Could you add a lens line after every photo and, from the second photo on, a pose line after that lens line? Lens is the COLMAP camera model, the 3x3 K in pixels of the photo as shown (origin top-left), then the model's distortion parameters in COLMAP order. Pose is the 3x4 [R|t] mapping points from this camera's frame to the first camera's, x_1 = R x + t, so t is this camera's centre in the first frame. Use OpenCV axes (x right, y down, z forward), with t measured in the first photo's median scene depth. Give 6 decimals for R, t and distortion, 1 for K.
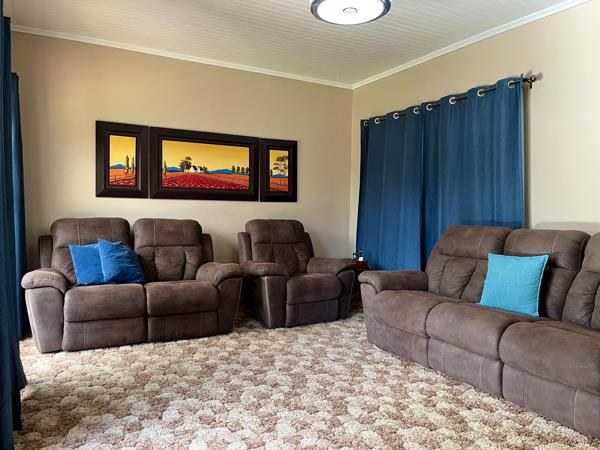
lens RADIAL K [[462.1, 0, 300.3], [0, 462.1, 222.4], [0, 0, 1]] dist [0.025306, -0.033564]
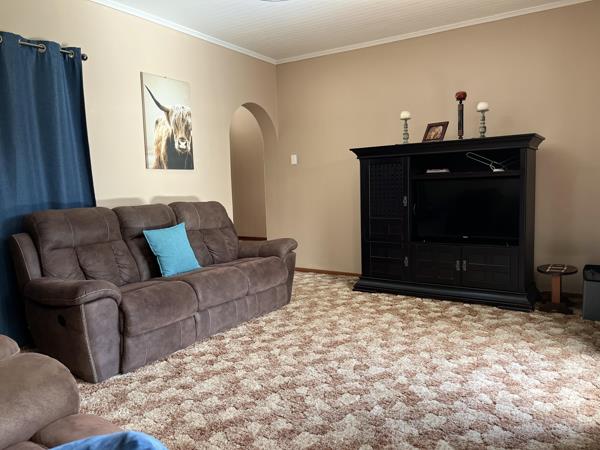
lens RADIAL K [[462.1, 0, 297.6], [0, 462.1, 224.9], [0, 0, 1]] dist [0.025306, -0.033564]
pose [[-0.465753, -0.063481, 0.882635, -0.714606], [0.065999, 0.992154, 0.106185, -0.029091], [-0.882450, 0.107709, -0.457909, 1.288774]]
